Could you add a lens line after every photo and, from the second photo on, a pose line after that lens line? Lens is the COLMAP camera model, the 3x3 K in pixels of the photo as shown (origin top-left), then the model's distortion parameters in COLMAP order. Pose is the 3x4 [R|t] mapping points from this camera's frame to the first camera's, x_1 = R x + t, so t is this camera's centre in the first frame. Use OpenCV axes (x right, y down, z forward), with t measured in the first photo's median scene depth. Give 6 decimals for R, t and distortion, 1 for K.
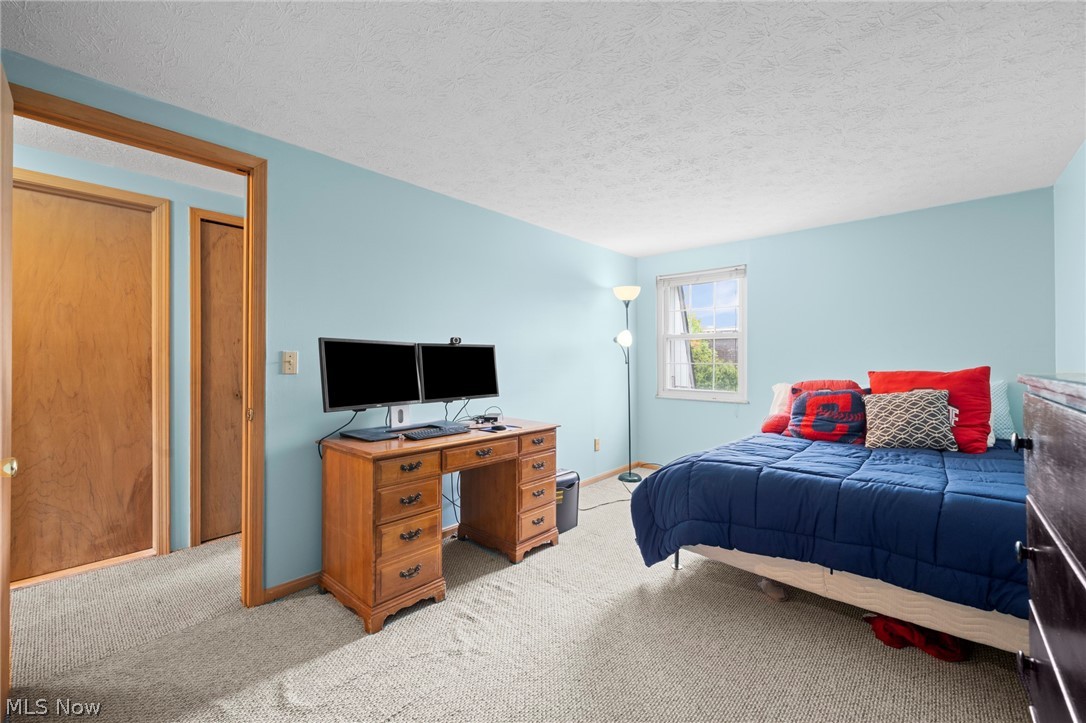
lens RADIAL K [[435.2, 0, 532.4], [0, 435.2, 360.8], [0, 0, 1]] dist [-0.001807, 0.000021]
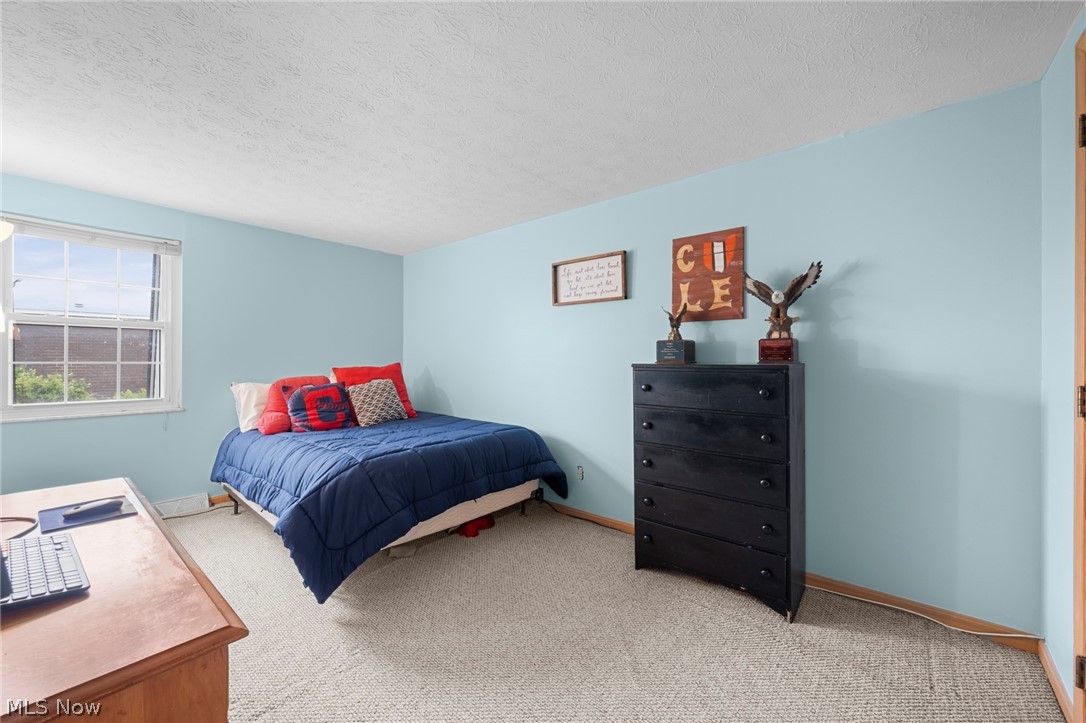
lens RADIAL K [[435.2, 0, 532.1], [0, 435.2, 357.9], [0, 0, 1]] dist [-0.001807, 0.000021]
pose [[-0.031091, 0.004209, 0.999508, -0.498672], [-0.002300, 0.999988, -0.004283, 0.000452], [-0.999514, -0.002432, -0.031080, 0.525996]]
